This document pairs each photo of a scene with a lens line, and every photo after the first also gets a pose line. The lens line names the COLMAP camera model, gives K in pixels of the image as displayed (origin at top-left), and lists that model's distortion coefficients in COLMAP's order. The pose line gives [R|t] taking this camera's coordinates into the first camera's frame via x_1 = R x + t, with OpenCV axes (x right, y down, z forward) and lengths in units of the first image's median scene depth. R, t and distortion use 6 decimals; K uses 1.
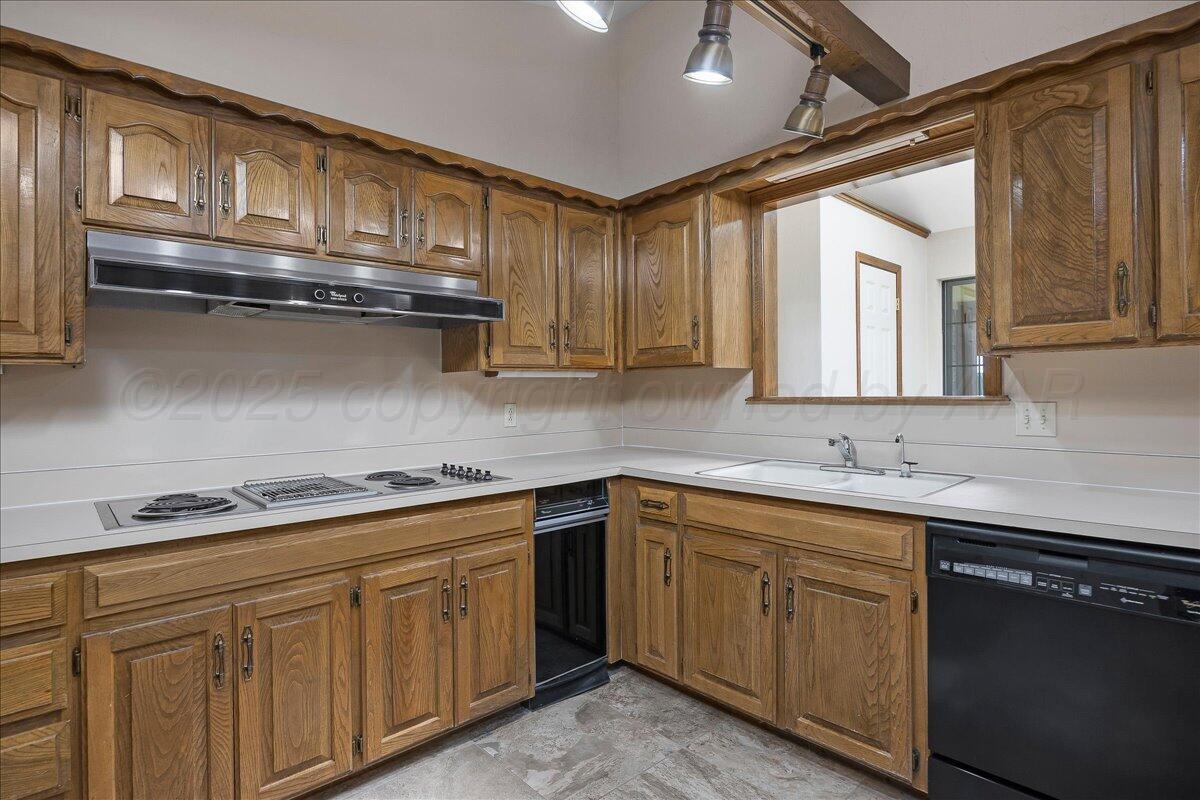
lens RADIAL K [[605.1, 0, 602.3], [0, 605.1, 387.9], [0, 0, 1]] dist [-0.002173, 0.001706]
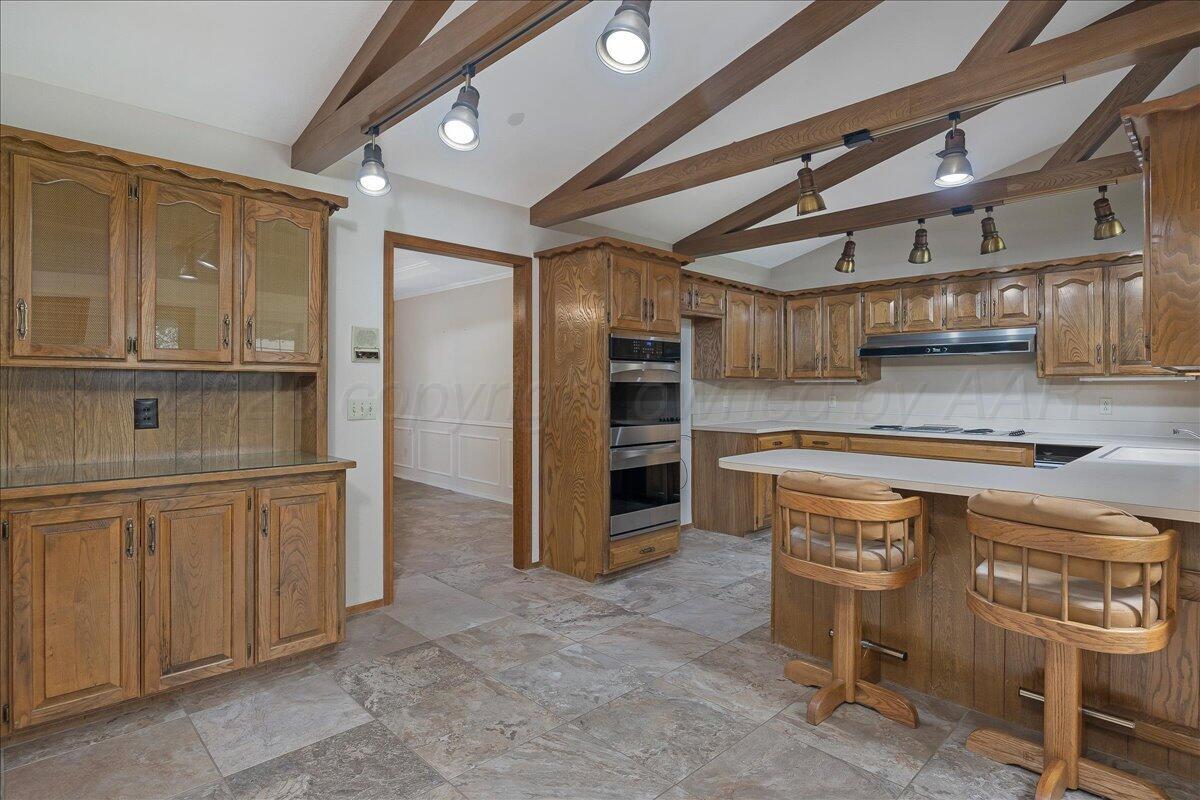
lens RADIAL K [[641.4, 0, 593.9], [0, 641.4, 382.7], [0, 0, 1]] dist [0.000573, 0.000260]
pose [[0.036942, 0.000978, -0.999317, 1.765098], [-0.001187, 0.999999, 0.000935, -0.016398], [0.999317, 0.001152, 0.036943, -0.404577]]
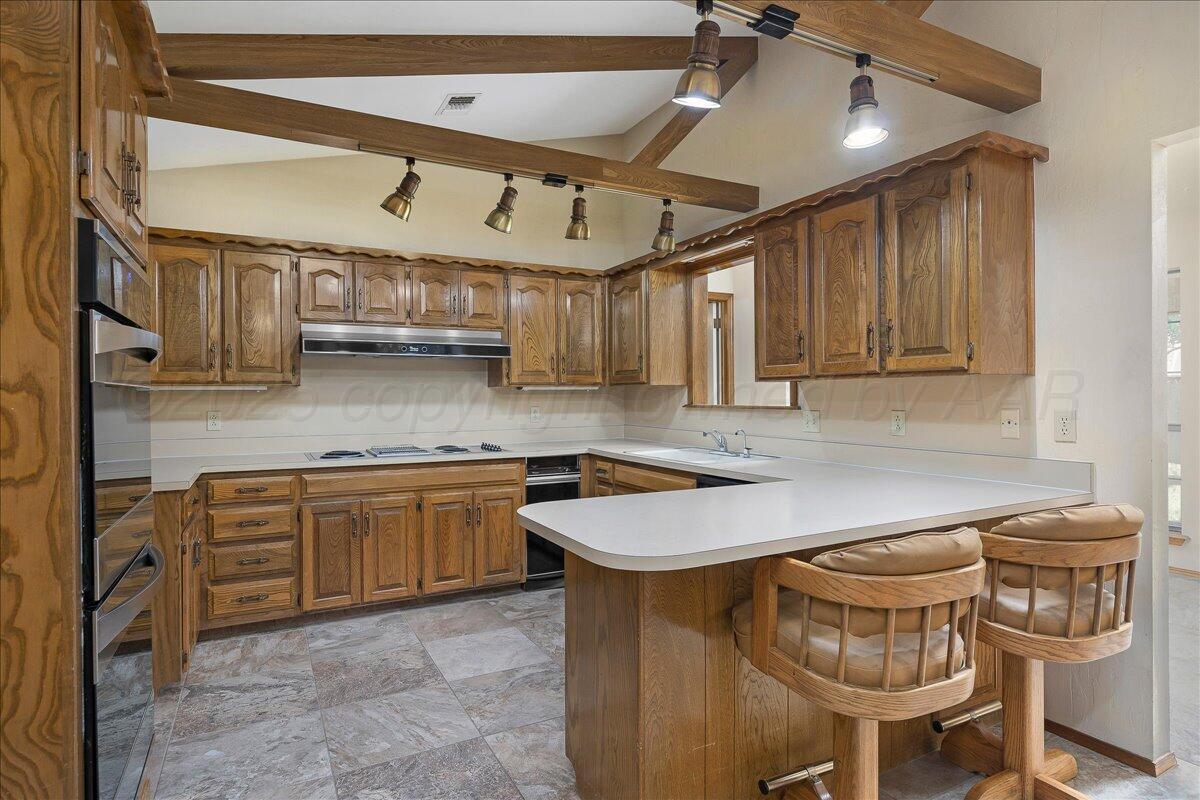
lens RADIAL K [[659.9, 0, 601.8], [0, 659.9, 392.7], [0, 0, 1]] dist [-0.000086, -0.000472]
pose [[0.965014, 0.008703, -0.262054, 0.568009], [-0.008261, 0.999962, 0.002787, -0.020505], [0.262069, -0.000524, 0.965049, -0.709363]]
